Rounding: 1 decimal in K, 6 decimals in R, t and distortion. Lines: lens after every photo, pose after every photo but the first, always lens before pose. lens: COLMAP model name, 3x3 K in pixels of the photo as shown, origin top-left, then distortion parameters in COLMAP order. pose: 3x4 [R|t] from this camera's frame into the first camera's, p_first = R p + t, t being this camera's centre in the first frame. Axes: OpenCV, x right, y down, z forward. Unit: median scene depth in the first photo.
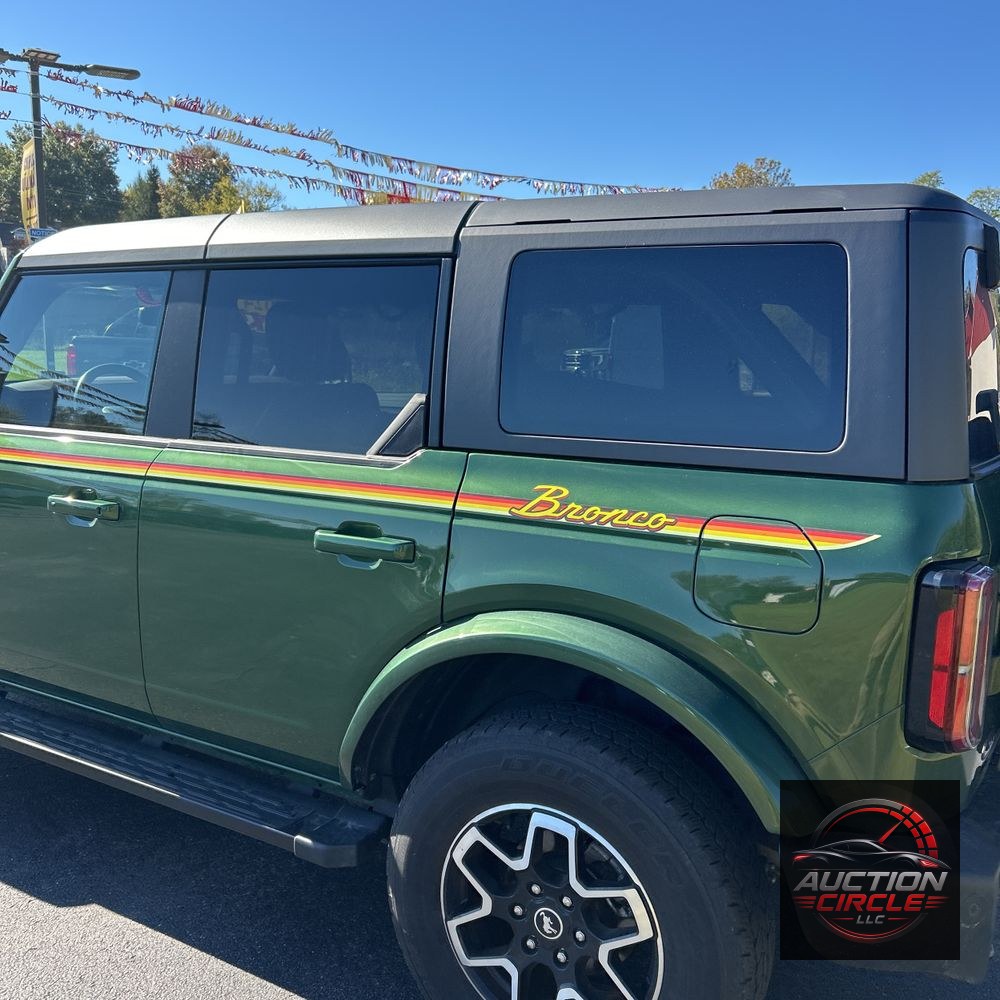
lens RADIAL K [[1005.9, 0, 488.9], [0, 1005.9, 491.1], [0, 0, 1]] dist [0.028453, -0.023238]
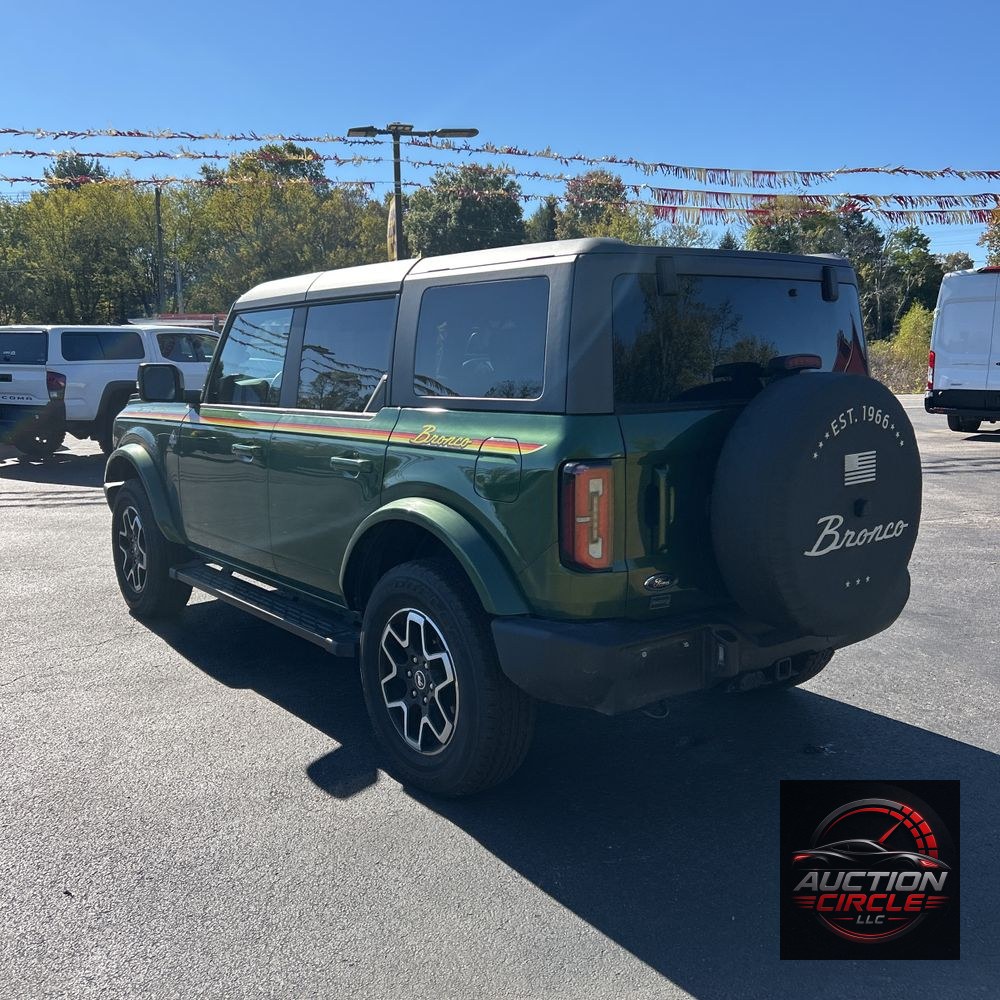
lens RADIAL K [[1000.5, 0, 500.9], [0, 1000.5, 470.6], [0, 0, 1]] dist [0.116391, -0.244040]
pose [[0.930297, 0.007038, -0.366739, 0.776474], [-0.018325, 0.999459, -0.027303, 0.112702], [0.366348, 0.032120, 0.929923, -0.524329]]
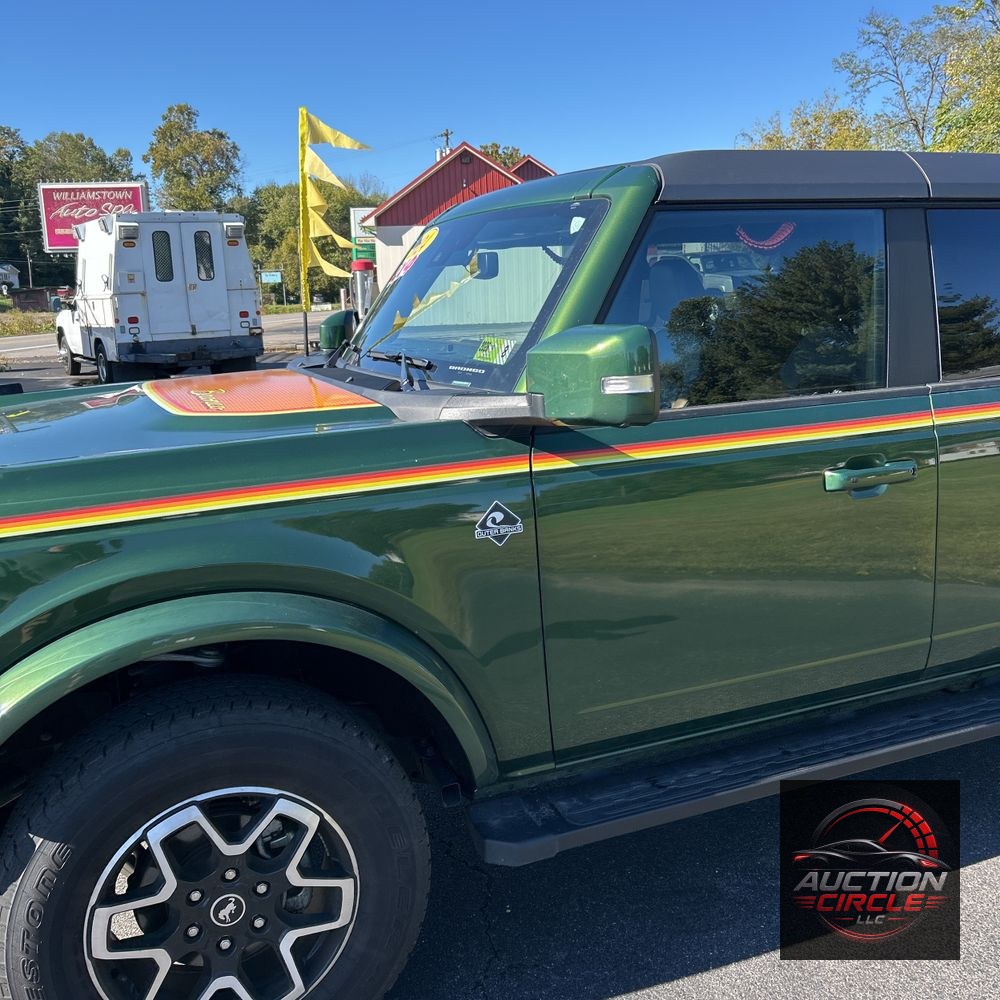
lens RADIAL K [[1000.6, 0, 501.2], [0, 1000.6, 482.3], [0, 0, 1]] dist [0.043978, -0.049710]
pose [[0.585770, -0.194683, 0.786748, -1.646753], [0.155972, 0.979655, 0.126290, -0.180613], [-0.795328, 0.048733, 0.604218, 0.921878]]
